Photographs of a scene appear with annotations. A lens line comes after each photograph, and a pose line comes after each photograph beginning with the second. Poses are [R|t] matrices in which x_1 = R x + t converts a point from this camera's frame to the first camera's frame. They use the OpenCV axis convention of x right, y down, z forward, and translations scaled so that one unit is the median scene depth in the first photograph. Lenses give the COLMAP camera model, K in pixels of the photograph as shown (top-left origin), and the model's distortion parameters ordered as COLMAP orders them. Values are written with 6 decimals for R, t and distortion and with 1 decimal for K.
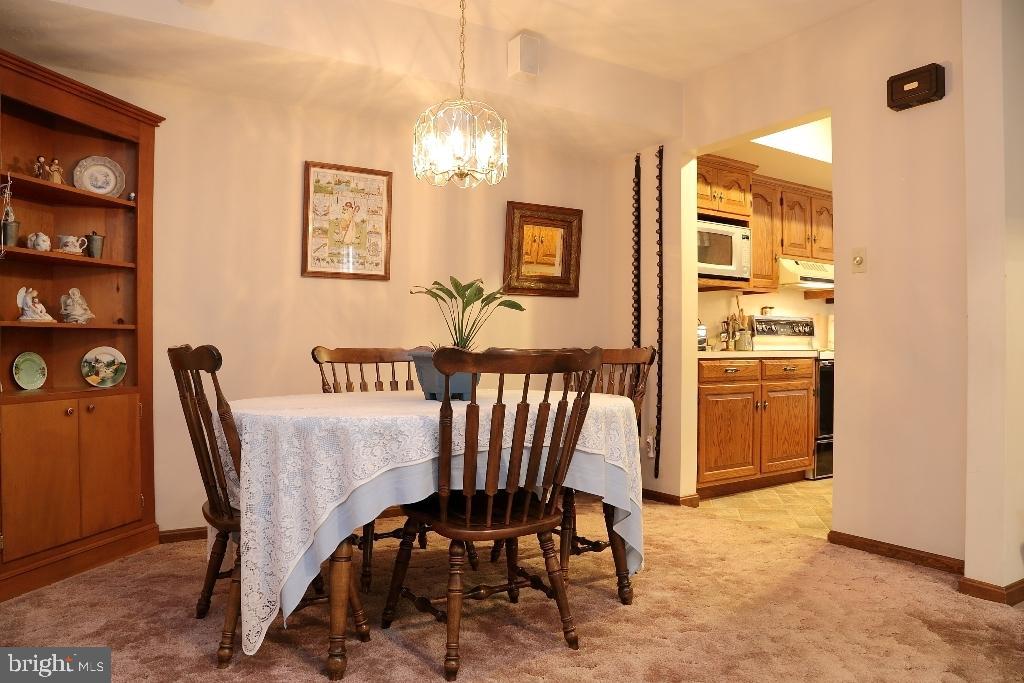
lens RADIAL K [[715.1, 0, 509.0], [0, 715.1, 335.9], [0, 0, 1]] dist [-0.047843, 0.002991]
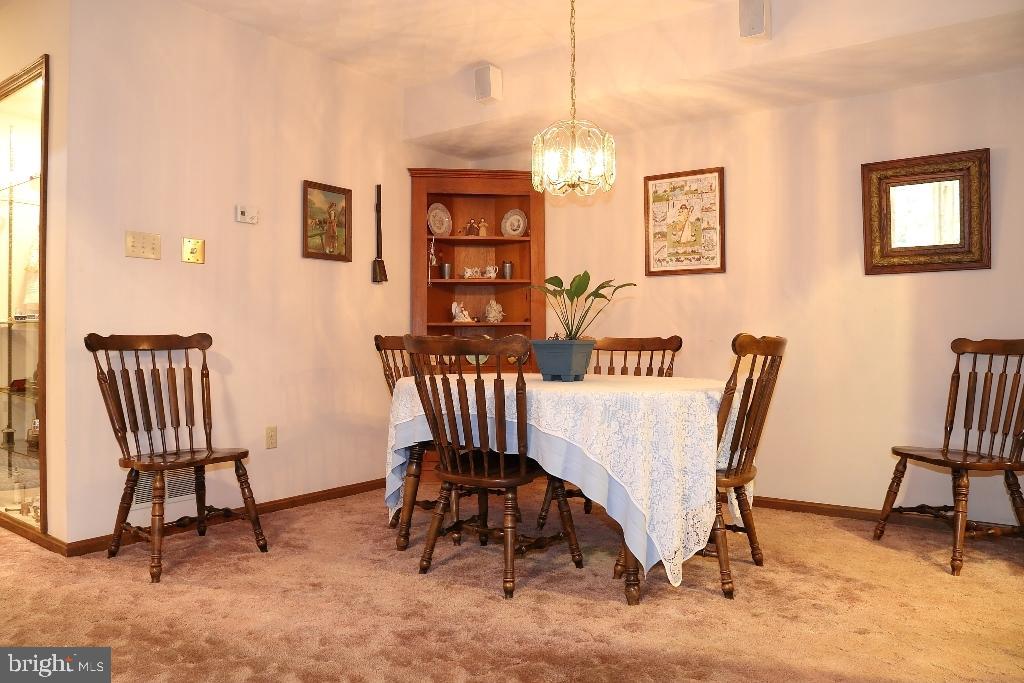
lens RADIAL K [[715.1, 0, 508.1], [0, 715.1, 347.3], [0, 0, 1]] dist [-0.047843, 0.002991]
pose [[0.415207, 0.010597, -0.909665, 0.669771], [0.018085, 0.999638, 0.019900, 0.005009], [0.909547, -0.024714, 0.414865, 0.298904]]
